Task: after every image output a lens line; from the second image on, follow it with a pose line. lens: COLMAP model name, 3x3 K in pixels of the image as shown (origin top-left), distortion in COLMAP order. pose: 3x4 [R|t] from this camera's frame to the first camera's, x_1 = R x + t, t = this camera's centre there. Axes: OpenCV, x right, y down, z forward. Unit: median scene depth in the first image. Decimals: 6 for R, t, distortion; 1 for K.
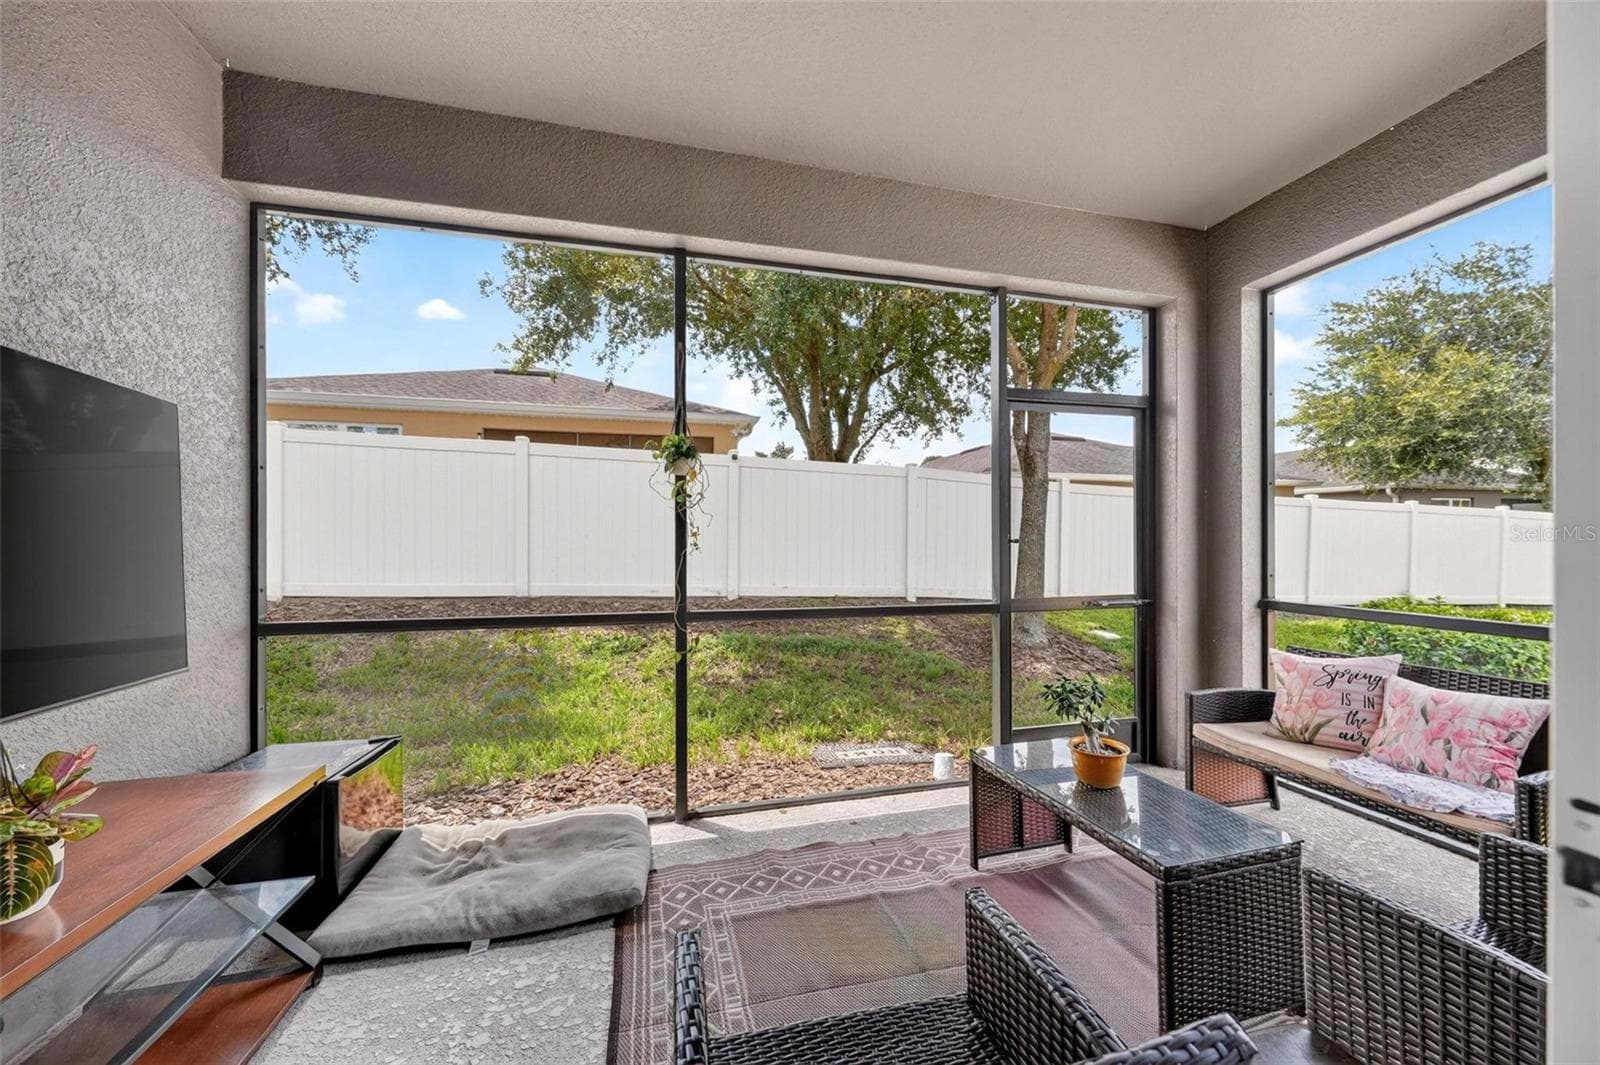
lens RADIAL K [[601.0, 0, 807.6], [0, 601.0, 533.6], [0, 0, 1]] dist [0.001835, -0.000196]
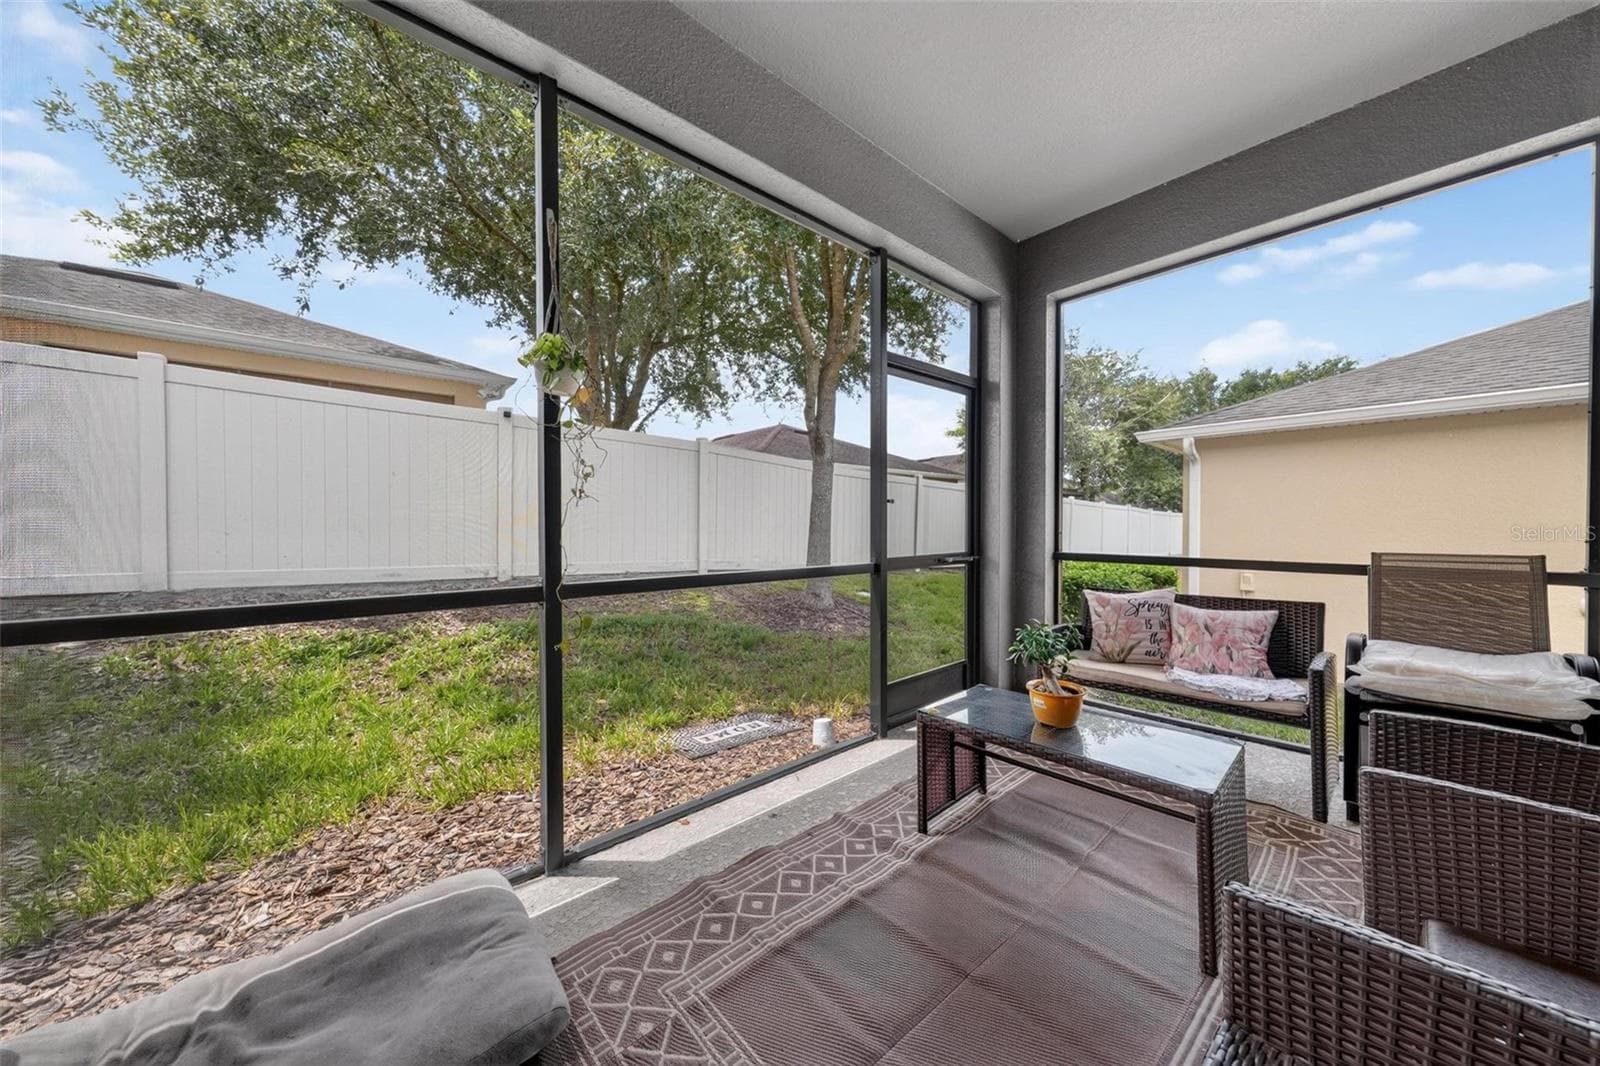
lens RADIAL K [[538.0, 0, 796.1], [0, 538.0, 530.6], [0, 0, 1]] dist [-0.000134, 0.000016]
pose [[0.887816, -0.004838, 0.460174, -0.213041], [-0.003550, 0.999843, 0.017361, 0.044957], [-0.460185, -0.017047, 0.887659, 0.251004]]
